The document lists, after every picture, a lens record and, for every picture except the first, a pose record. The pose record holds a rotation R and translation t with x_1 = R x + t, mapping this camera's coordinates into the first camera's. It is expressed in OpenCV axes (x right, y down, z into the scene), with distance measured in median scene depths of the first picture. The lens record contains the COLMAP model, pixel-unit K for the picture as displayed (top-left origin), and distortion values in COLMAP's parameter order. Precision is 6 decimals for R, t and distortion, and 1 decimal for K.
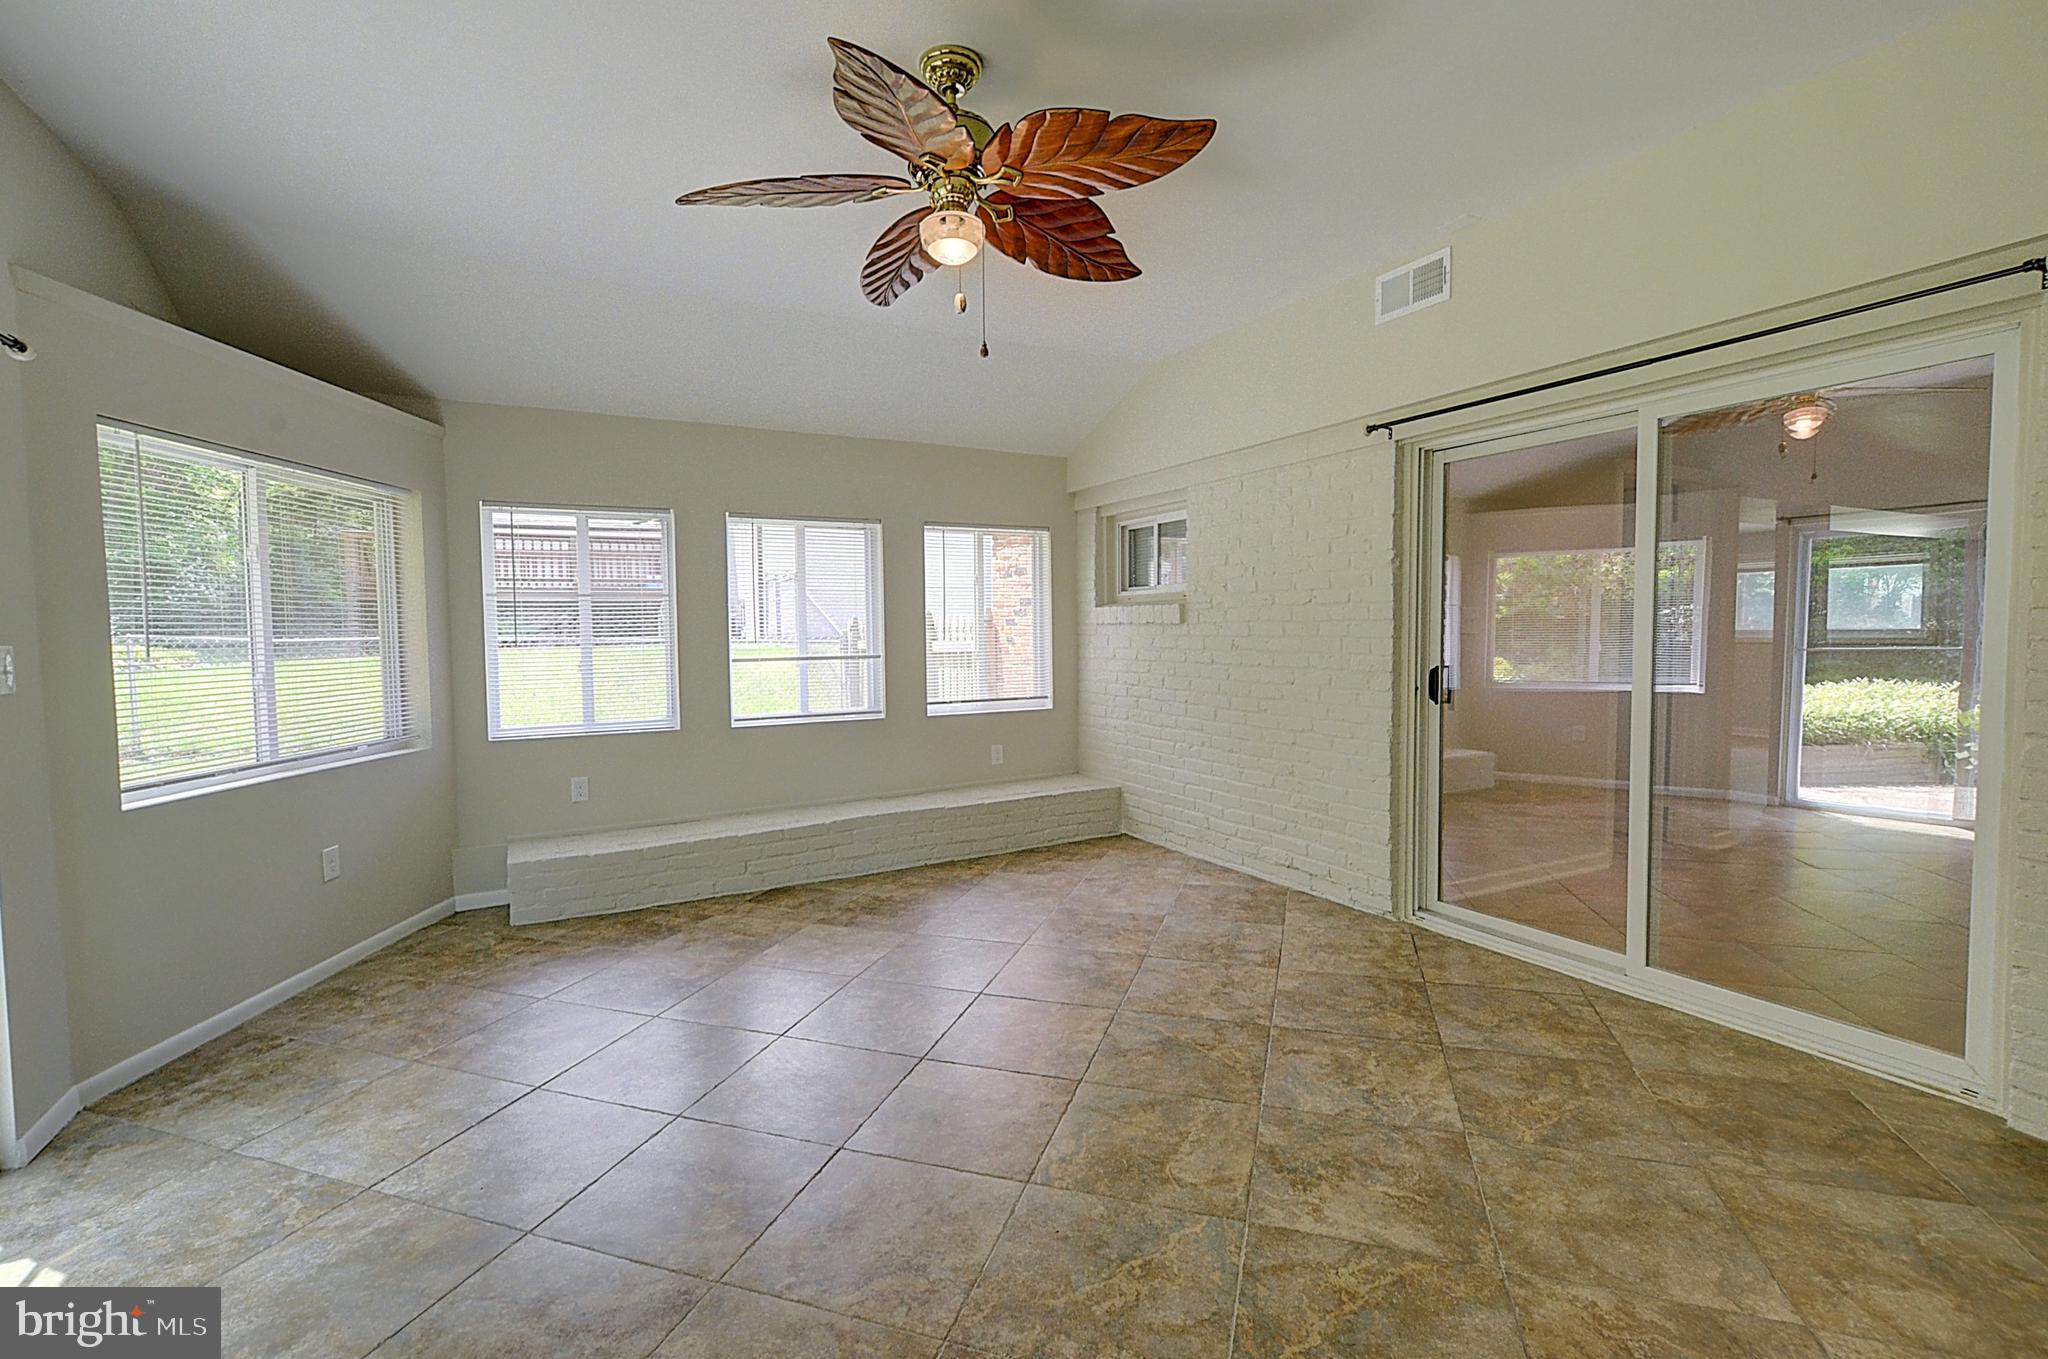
lens RADIAL K [[937.9, 0, 1005.8], [0, 937.9, 674.7], [0, 0, 1]] dist [-0.000233, 0.000220]
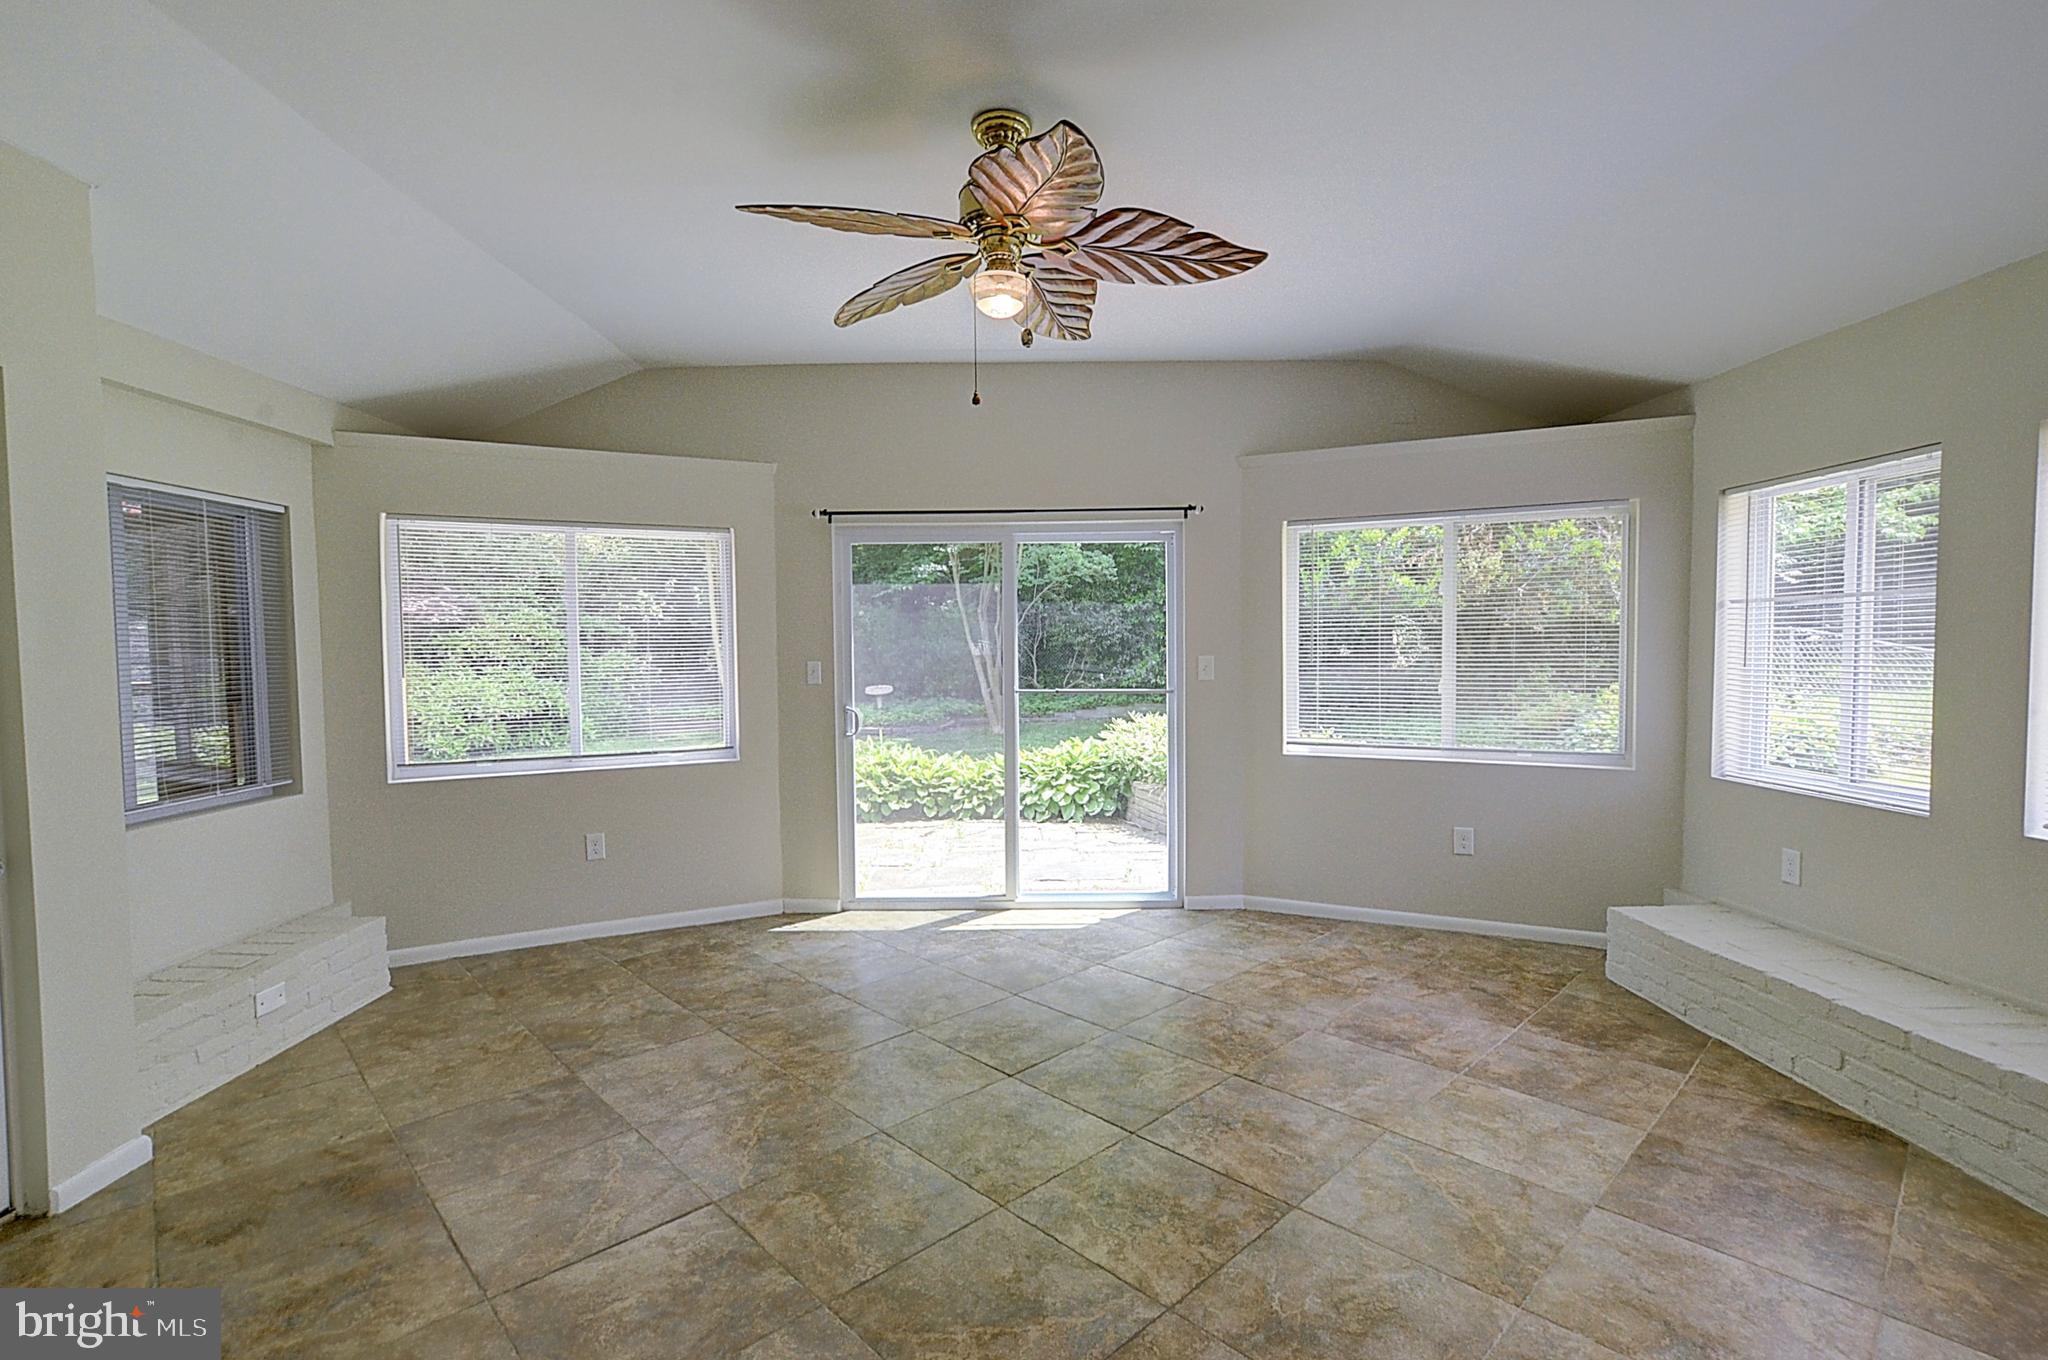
lens RADIAL K [[937.9, 0, 1005.8], [0, 937.9, 675.2], [0, 0, 1]] dist [-0.000233, 0.000220]
pose [[-0.480456, 0.045676, -0.875829, 0.583600], [-0.023198, 0.997632, 0.064754, -0.072901], [0.876712, 0.051429, -0.478258, 1.012319]]
